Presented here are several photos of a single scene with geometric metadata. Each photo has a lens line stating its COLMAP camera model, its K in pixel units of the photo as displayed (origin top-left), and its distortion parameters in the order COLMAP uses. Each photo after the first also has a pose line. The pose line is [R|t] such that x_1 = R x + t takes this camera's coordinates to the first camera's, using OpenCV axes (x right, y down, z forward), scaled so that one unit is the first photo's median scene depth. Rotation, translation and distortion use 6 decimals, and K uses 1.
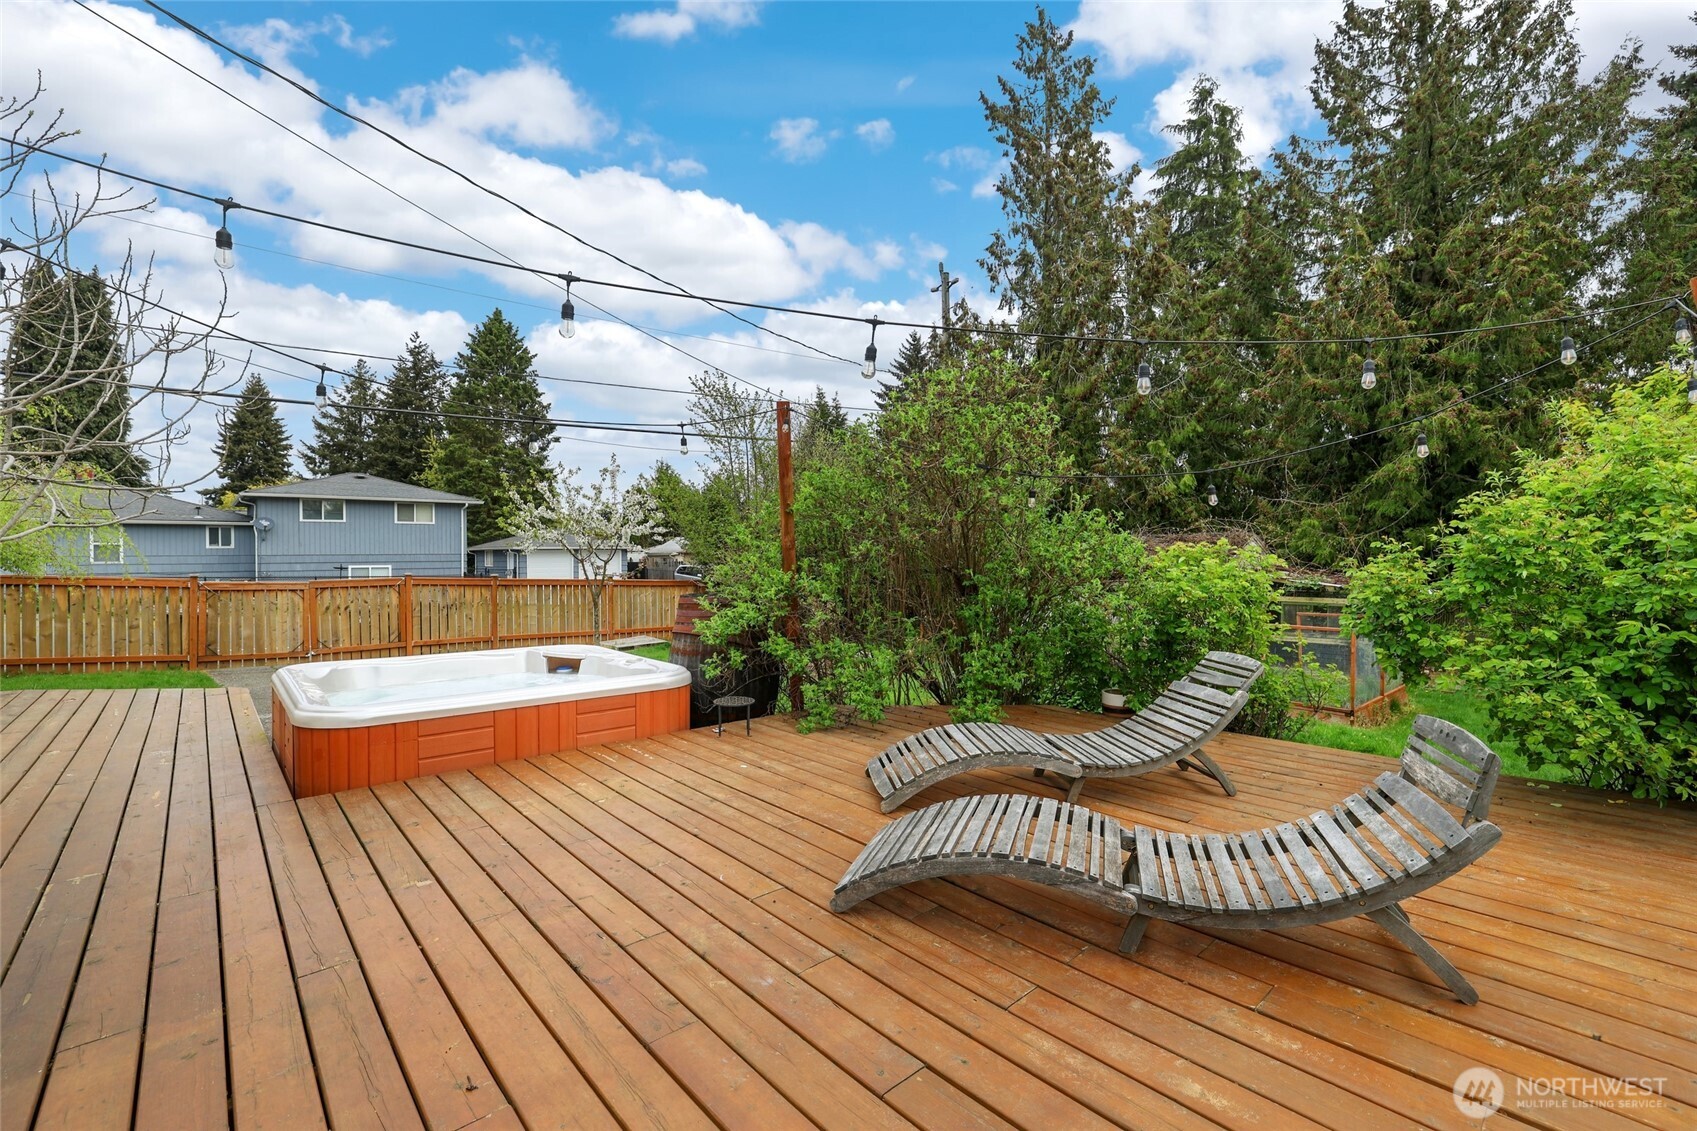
lens RADIAL K [[753.0, 0, 849.6], [0, 753.0, 553.0], [0, 0, 1]] dist [-0.030626, 0.000349]
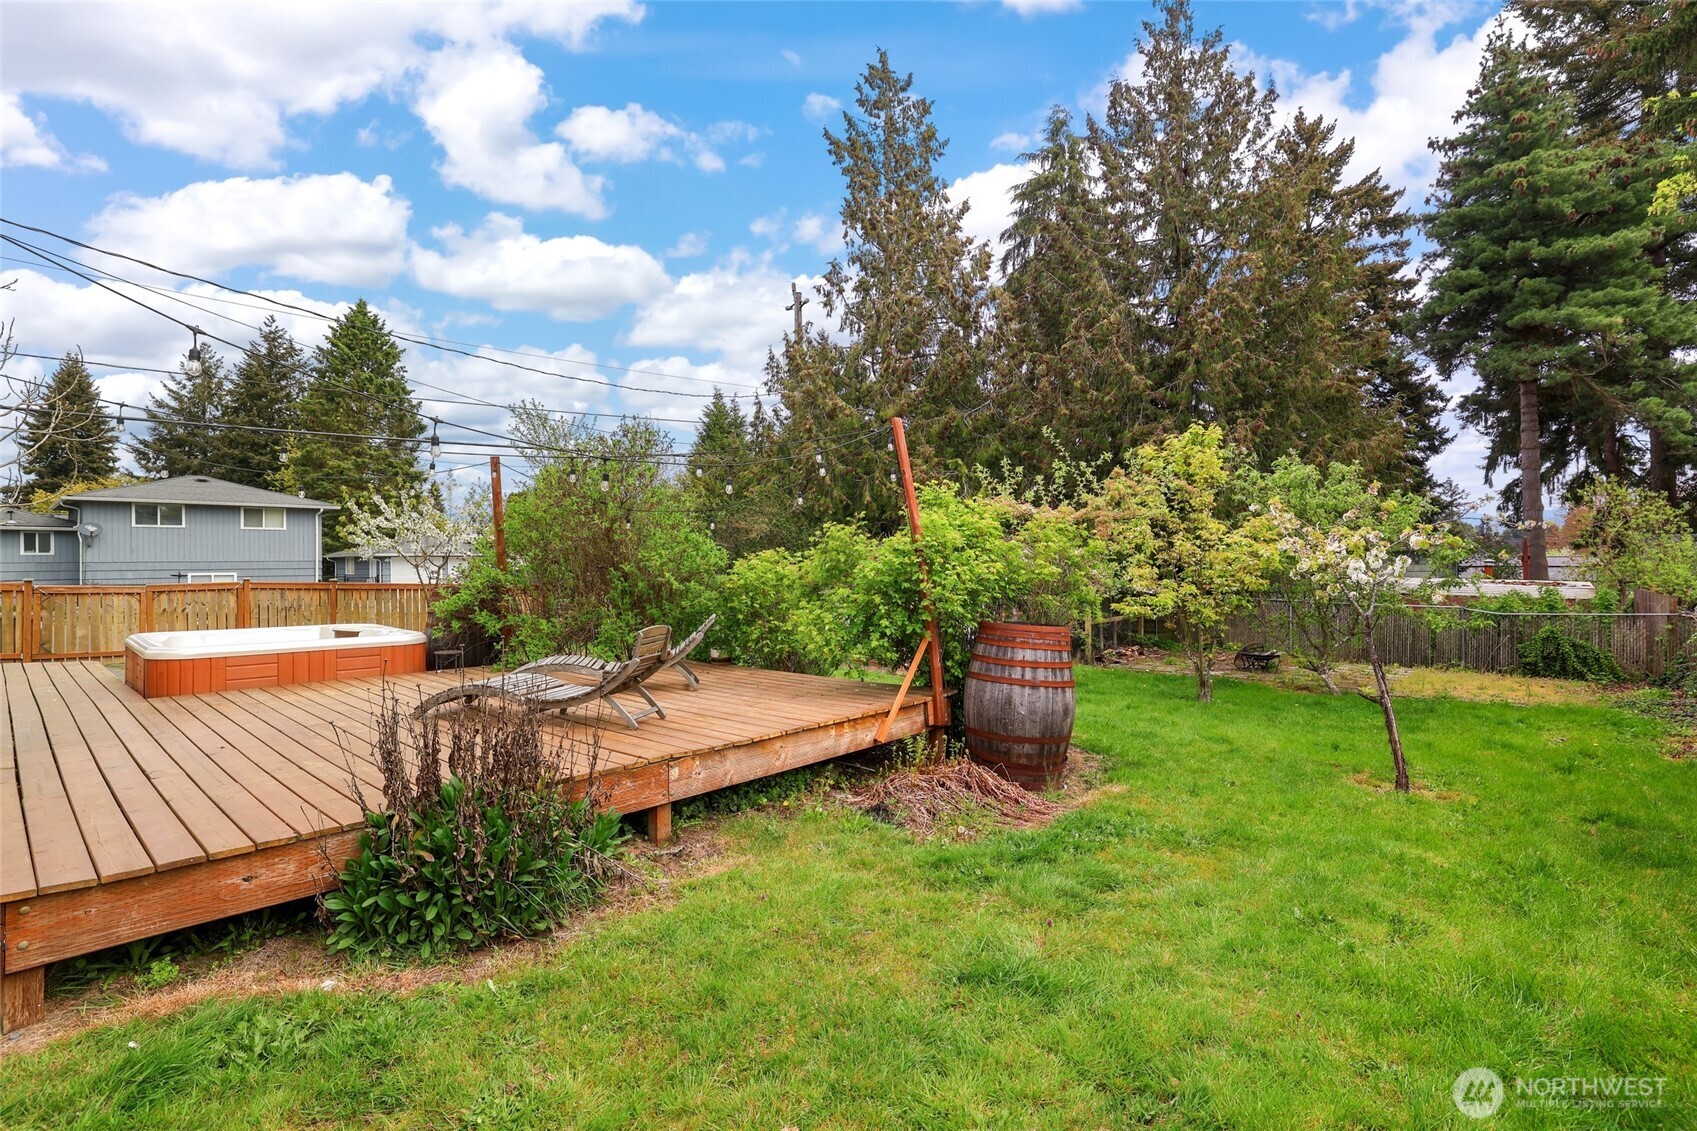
lens RADIAL K [[805.2, 0, 854.0], [0, 805.2, 556.6], [0, 0, 1]] dist [-0.031580, 0.014378]
pose [[0.994686, -0.001190, 0.102949, 0.057602], [0.001636, 0.999990, -0.004249, 0.000899], [-0.102943, 0.004395, 0.994678, -0.082581]]
